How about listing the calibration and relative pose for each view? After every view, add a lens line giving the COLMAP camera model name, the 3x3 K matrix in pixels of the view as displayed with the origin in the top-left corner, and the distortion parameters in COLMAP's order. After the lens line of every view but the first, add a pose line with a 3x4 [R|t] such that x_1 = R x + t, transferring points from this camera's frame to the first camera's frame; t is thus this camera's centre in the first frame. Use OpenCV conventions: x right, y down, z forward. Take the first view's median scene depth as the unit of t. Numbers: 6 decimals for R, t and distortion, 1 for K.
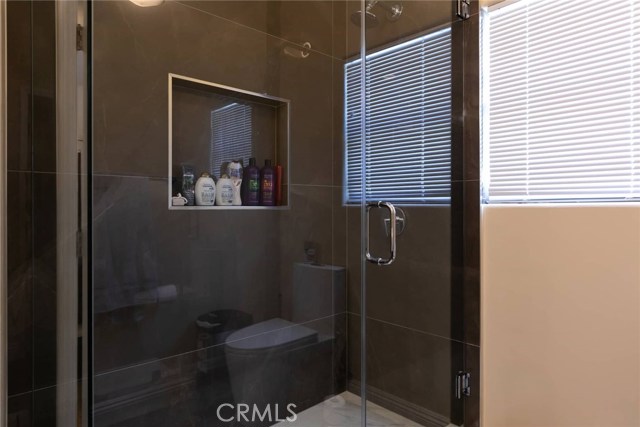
lens RADIAL K [[425.4, 0, 318.4], [0, 425.4, 205.3], [0, 0, 1]] dist [-0.002399, -0.000020]
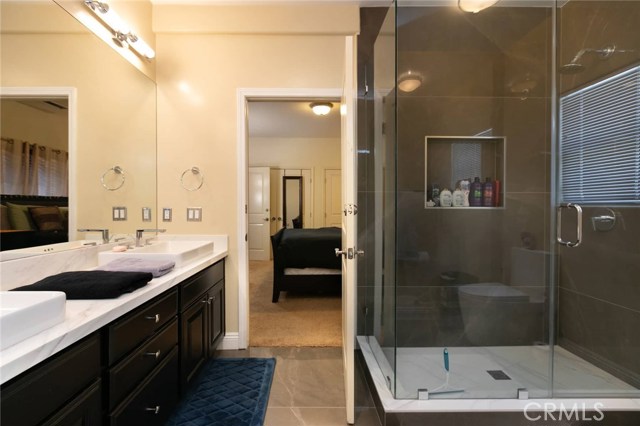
lens RADIAL K [[286.7, 0, 319.4], [0, 286.7, 209.1], [0, 0, 1]] dist [0.001542, 0.000242]
pose [[0.773832, 0.006907, -0.633353, 0.070294], [-0.001473, 0.999957, 0.009107, 0.001227], [0.633389, -0.006114, 0.773809, -0.214632]]
